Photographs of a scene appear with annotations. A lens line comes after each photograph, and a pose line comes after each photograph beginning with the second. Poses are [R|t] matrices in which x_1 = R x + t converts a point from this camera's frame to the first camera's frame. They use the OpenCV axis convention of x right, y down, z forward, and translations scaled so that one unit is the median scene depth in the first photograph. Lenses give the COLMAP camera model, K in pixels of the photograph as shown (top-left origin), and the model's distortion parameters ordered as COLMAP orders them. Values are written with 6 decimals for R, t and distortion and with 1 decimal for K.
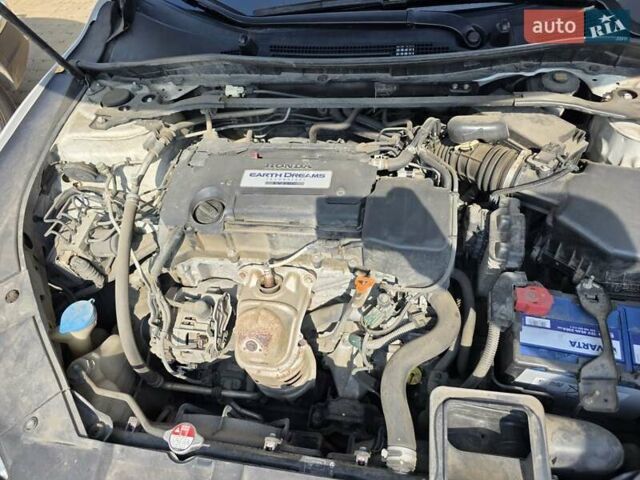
lens RADIAL K [[472.6, 0, 319.2], [0, 472.6, 266.7], [0, 0, 1]] dist [0.069930, -0.062196]
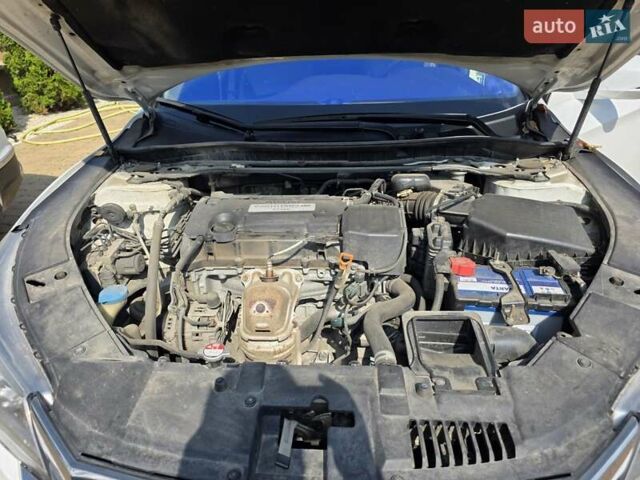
lens RADIAL K [[472.6, 0, 319.2], [0, 472.6, 266.7], [0, 0, 1]] dist [0.069930, -0.062196]
pose [[0.989158, 0.026079, 0.144520, -0.160371], [0.032528, 0.920753, -0.388789, 0.521372], [-0.143207, 0.389274, 0.909922, -0.206260]]
